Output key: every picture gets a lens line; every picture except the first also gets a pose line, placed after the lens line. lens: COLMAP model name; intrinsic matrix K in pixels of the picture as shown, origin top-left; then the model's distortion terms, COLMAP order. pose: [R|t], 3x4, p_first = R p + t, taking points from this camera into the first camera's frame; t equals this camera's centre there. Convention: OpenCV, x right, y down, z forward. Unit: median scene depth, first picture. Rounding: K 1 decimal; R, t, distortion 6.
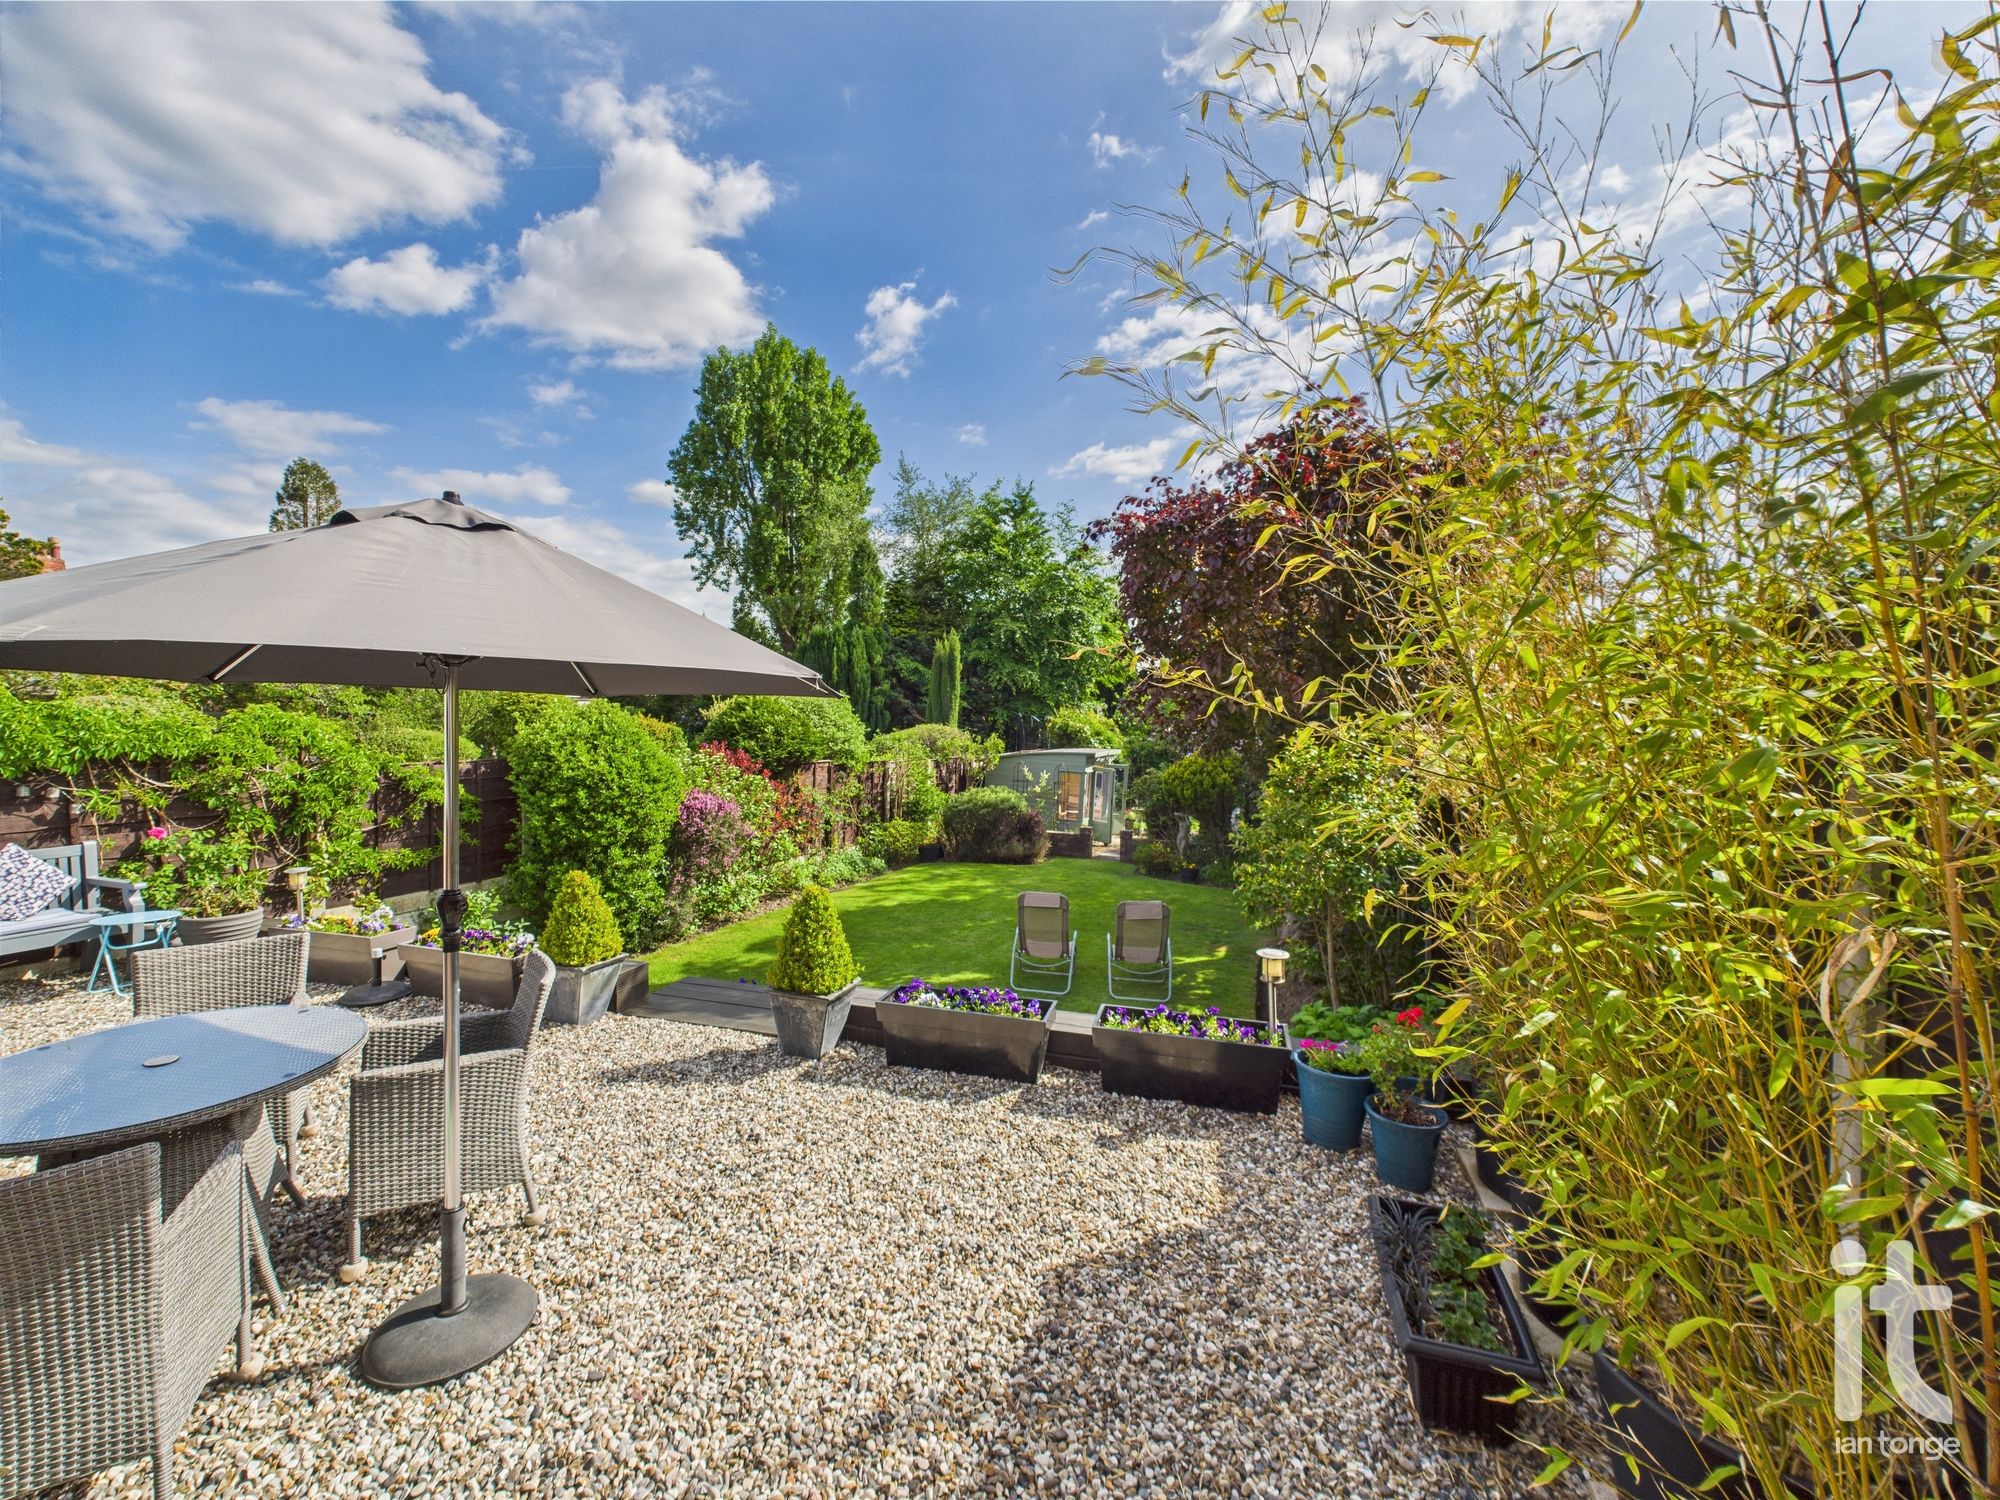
lens RADIAL K [[805.8, 0, 995.2], [0, 805.8, 751.8], [0, 0, 1]] dist [0.002378, -0.000252]
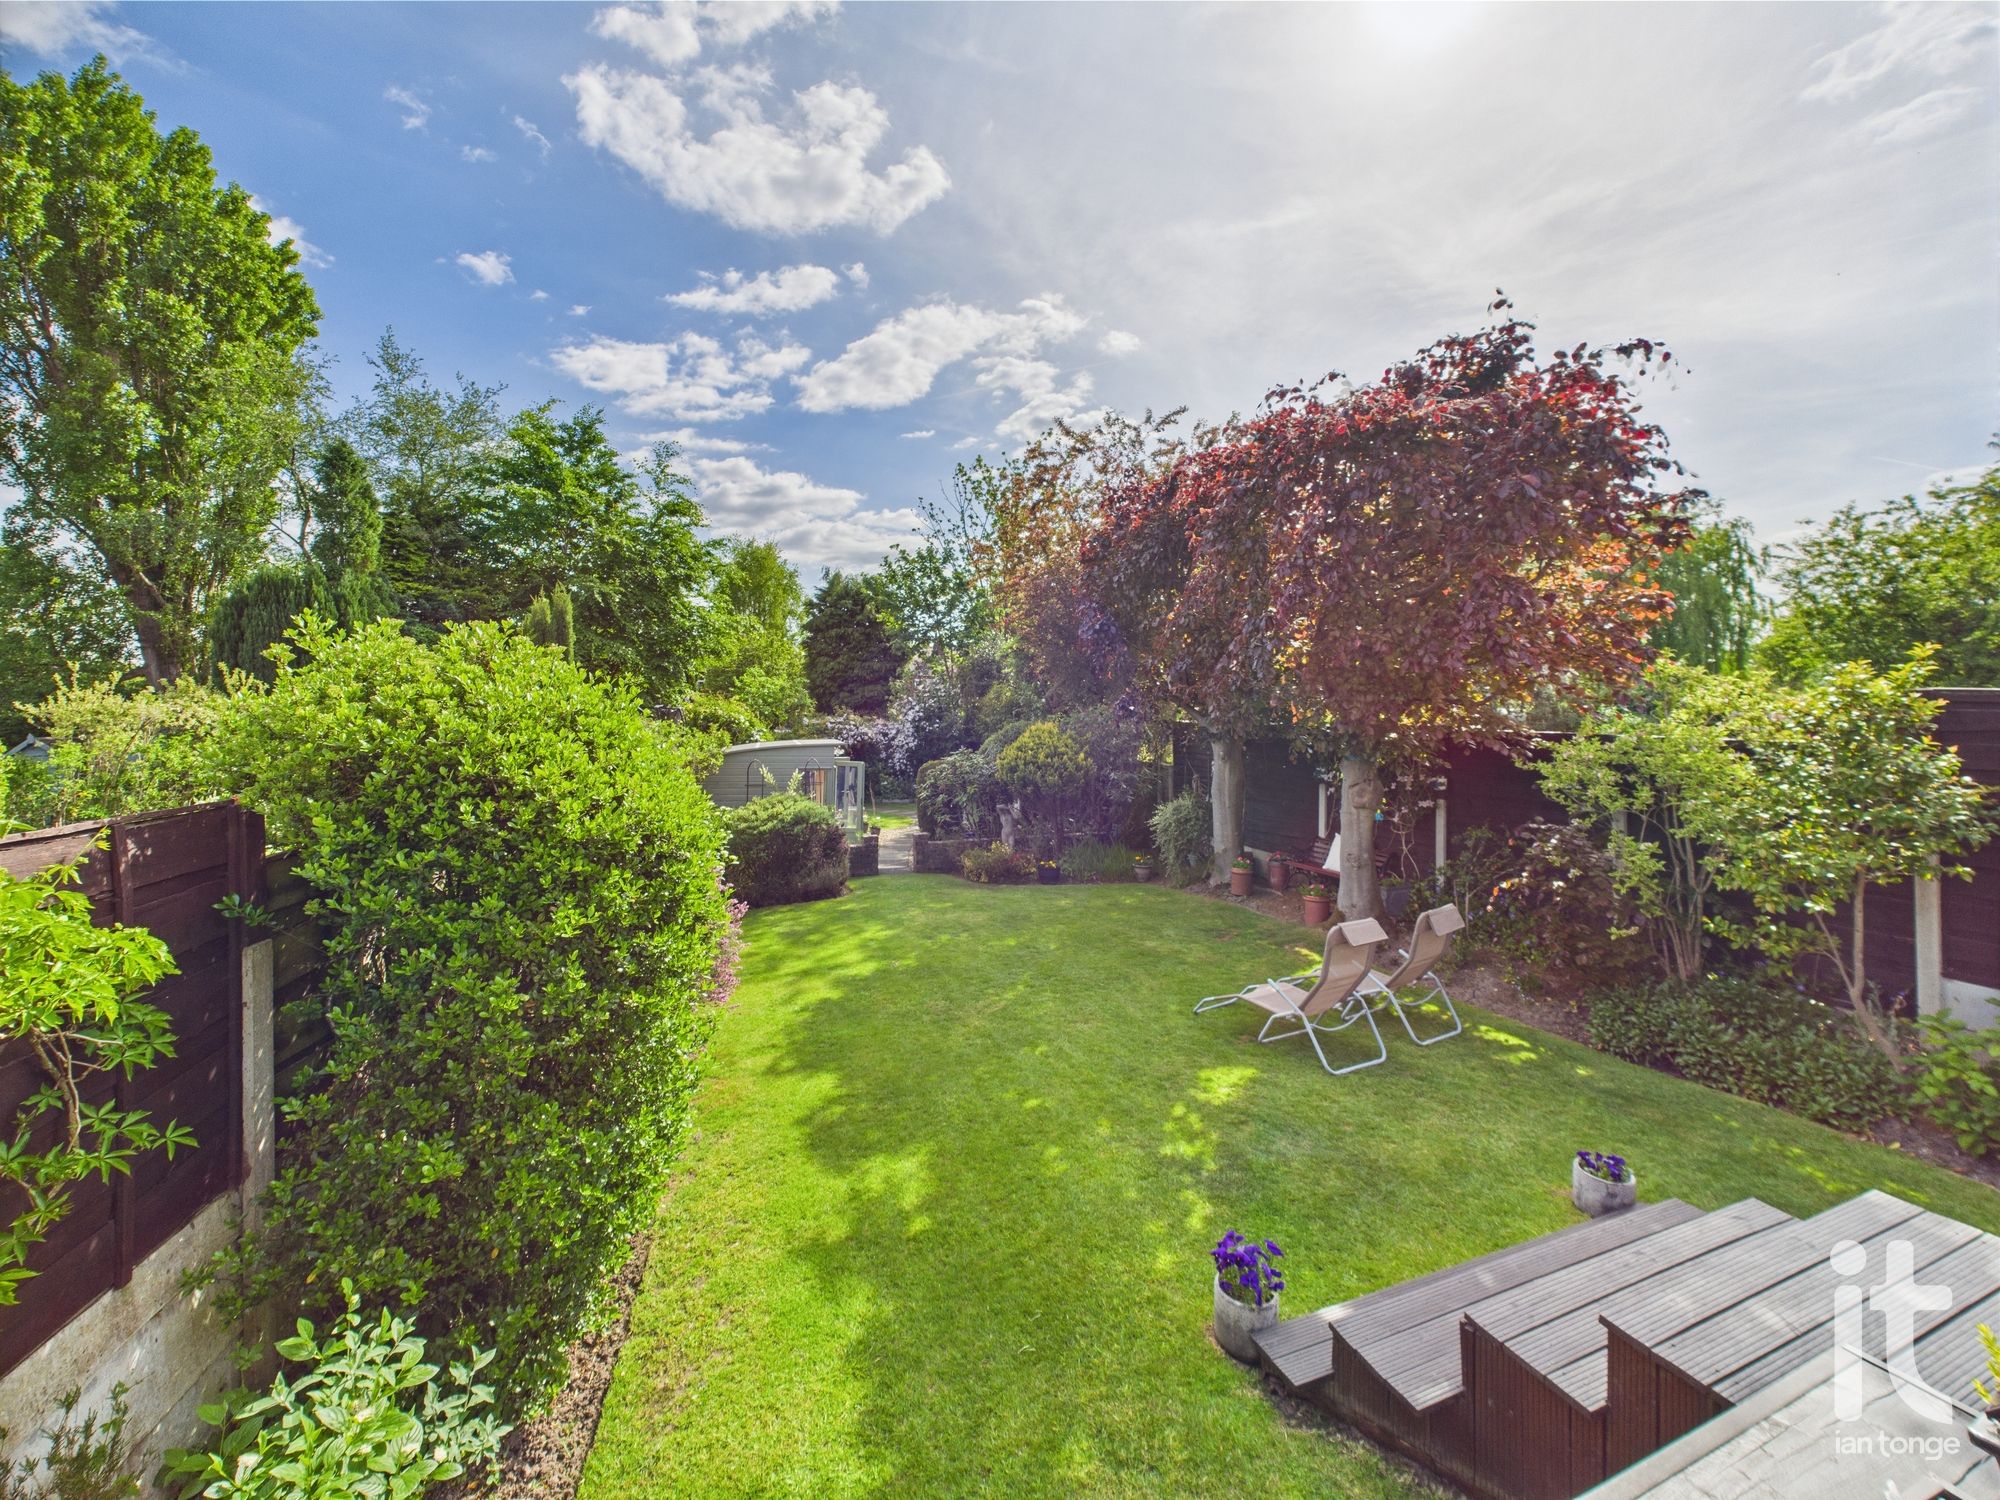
lens RADIAL K [[805.8, 0, 998.1], [0, 805.8, 714.6], [0, 0, 1]] dist [0.002378, -0.000252]
pose [[0.781418, -0.027648, 0.623396, -0.535485], [0.052727, 0.998371, -0.021815, -0.002758], [-0.621777, 0.049917, 0.781602, 0.565173]]
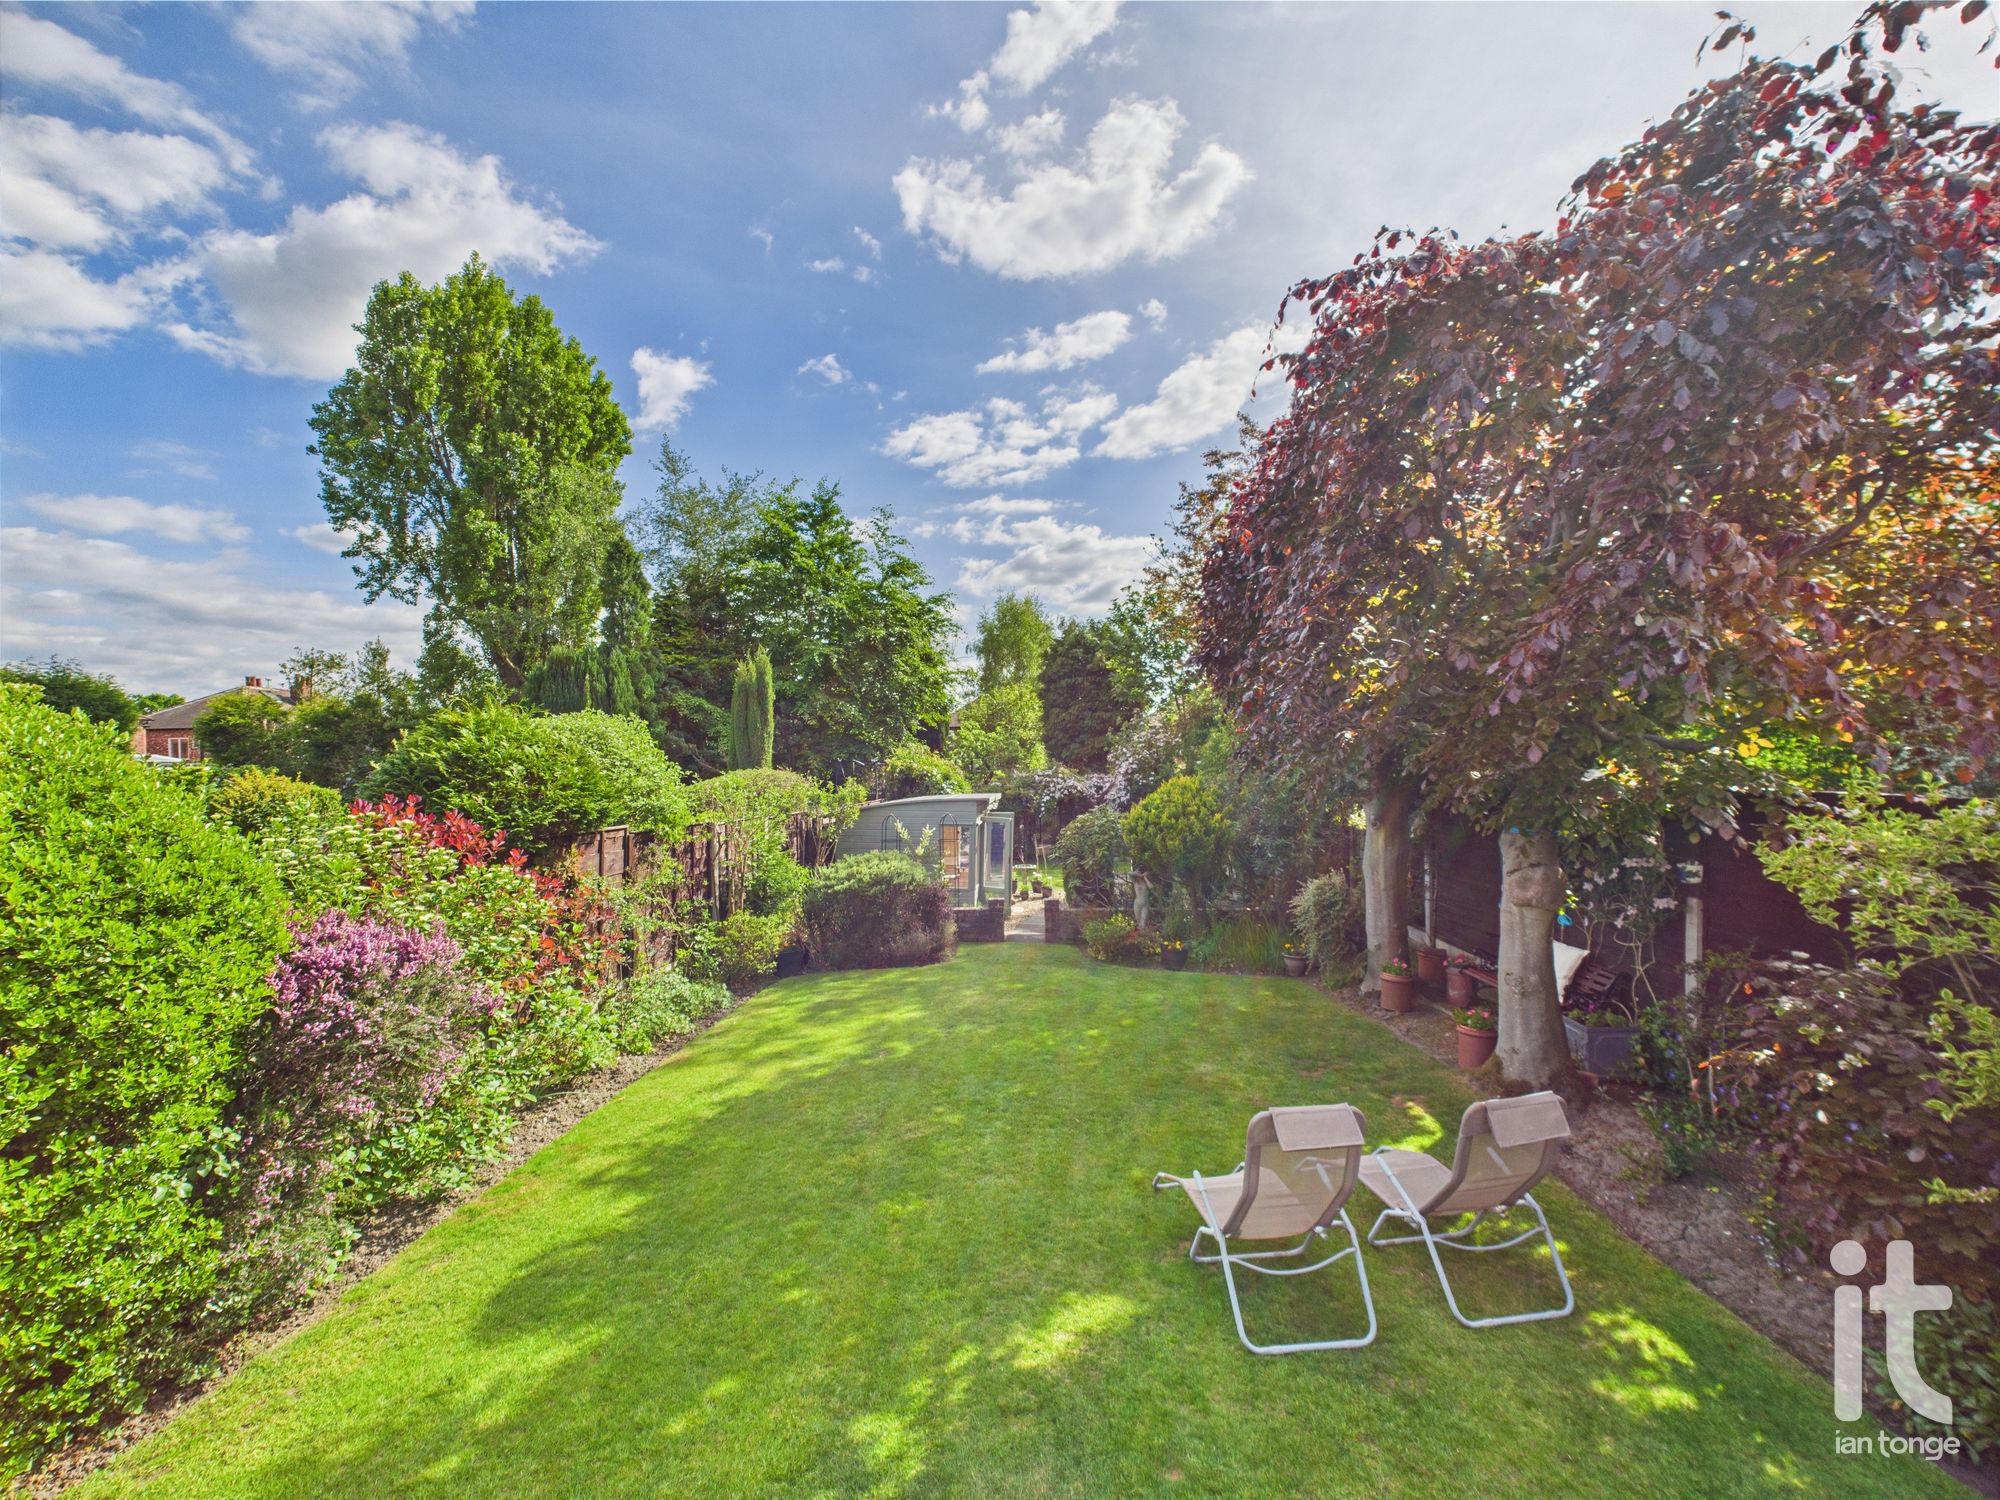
lens RADIAL K [[805.8, 0, 1000.1], [0, 805.8, 781.1], [0, 0, 1]] dist [0.002378, -0.000252]
pose [[0.953714, -0.038400, 0.298252, -0.187978], [0.047163, 0.998640, -0.022239, 0.006227], [-0.296992, 0.035276, 0.954228, 0.564859]]
